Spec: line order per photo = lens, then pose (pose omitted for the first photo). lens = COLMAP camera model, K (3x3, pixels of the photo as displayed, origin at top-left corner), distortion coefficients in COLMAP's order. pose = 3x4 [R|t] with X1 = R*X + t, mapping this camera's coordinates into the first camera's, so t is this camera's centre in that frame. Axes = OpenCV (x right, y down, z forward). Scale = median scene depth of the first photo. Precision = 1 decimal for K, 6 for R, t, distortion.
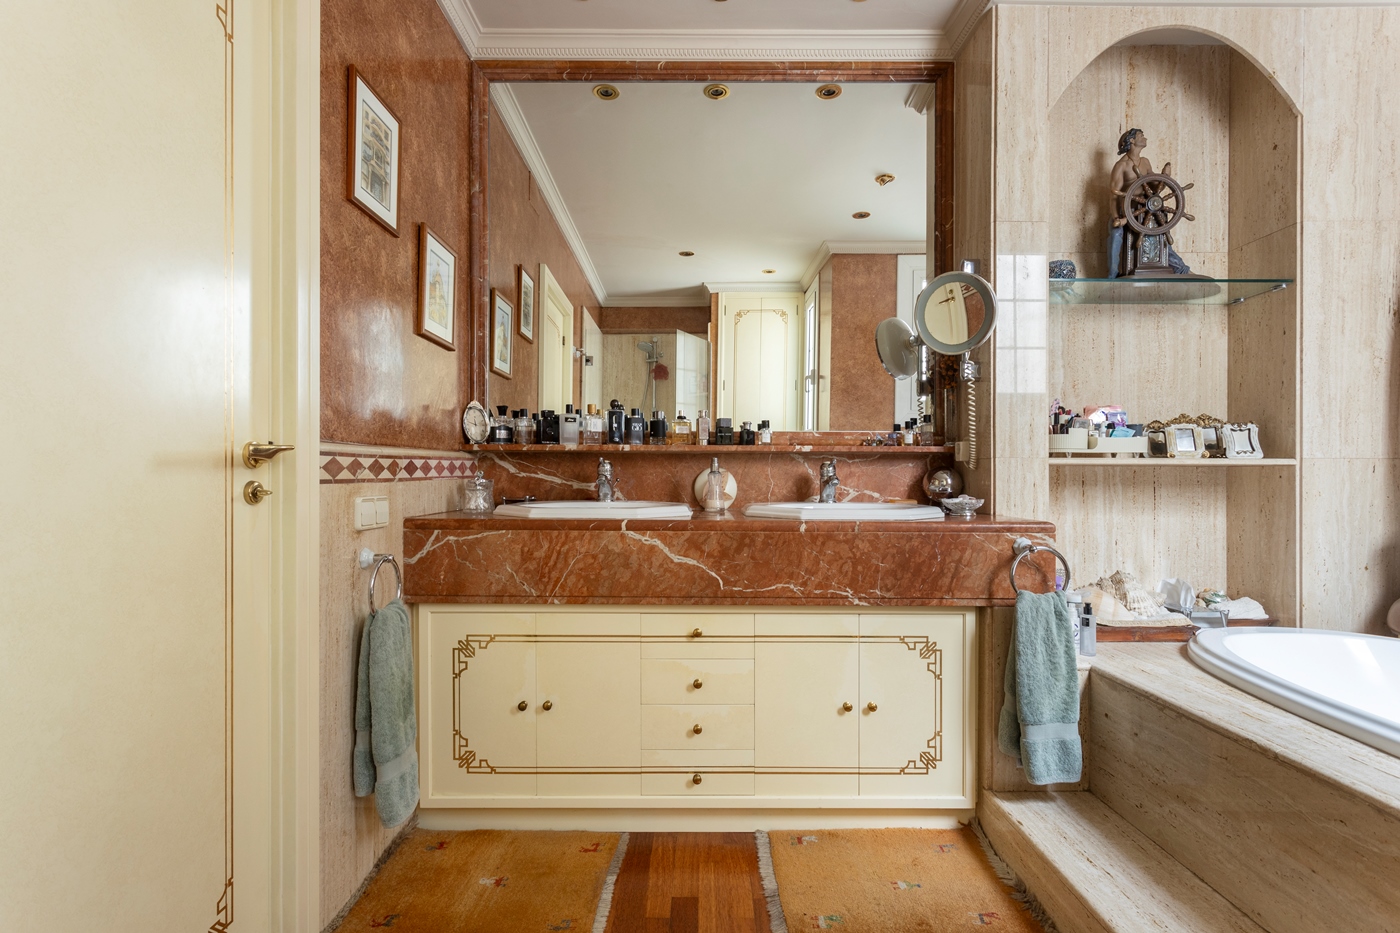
lens RADIAL K [[682.8, 0, 711.3], [0, 682.8, 474.1], [0, 0, 1]] dist [0.001099, 0.001023]
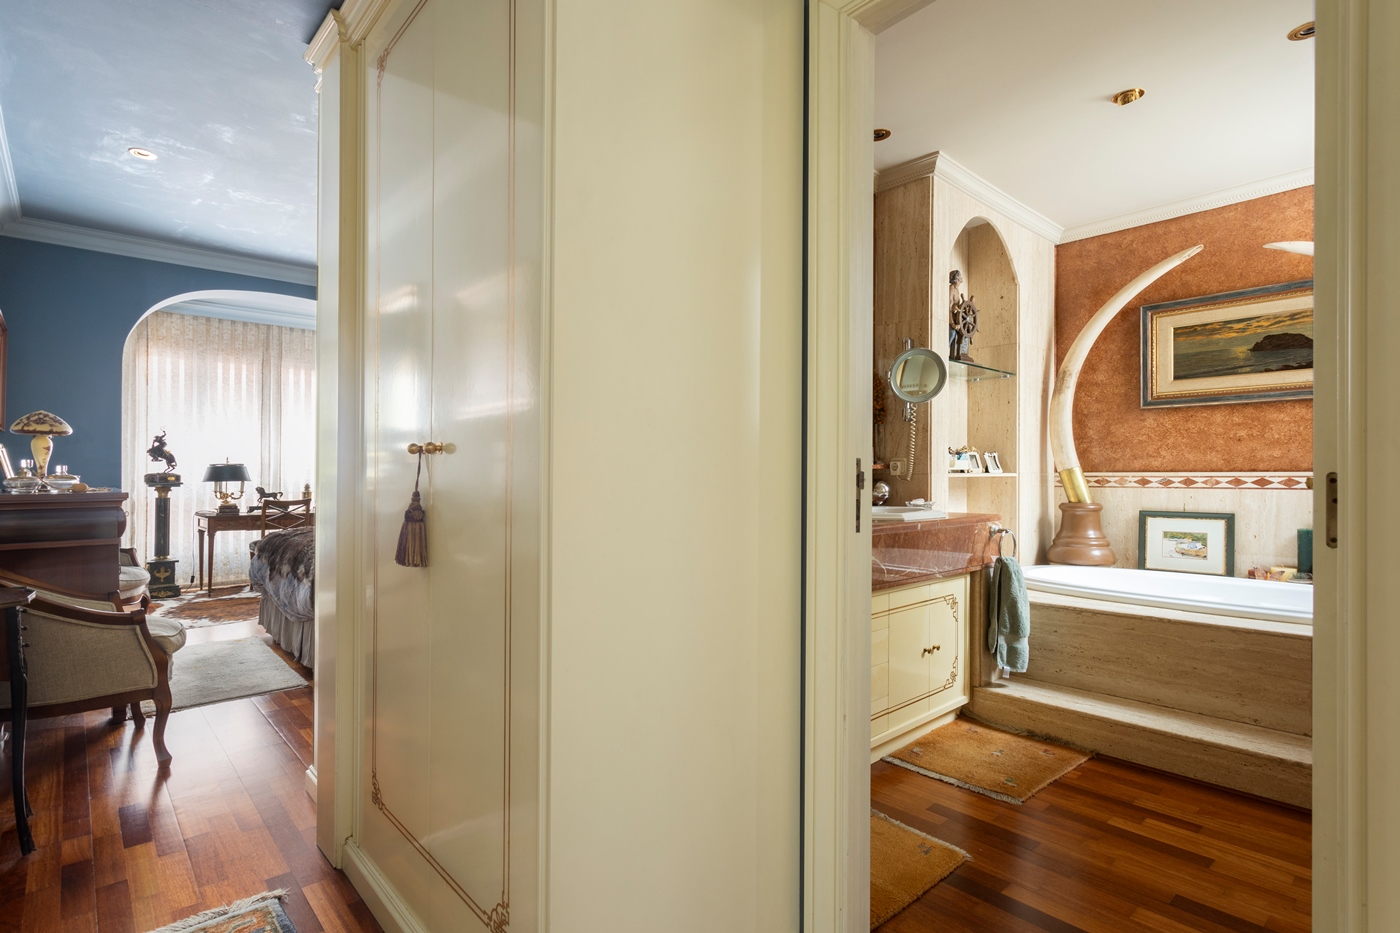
lens RADIAL K [[660.3, 0, 683.5], [0, 660.3, 472.8], [0, 0, 1]] dist [0.015564, 0.000197]
pose [[0.756353, -0.005778, 0.654138, -1.068169], [0.007354, 0.999973, 0.000330, -0.034053], [-0.654123, 0.004561, 0.756375, 0.279110]]
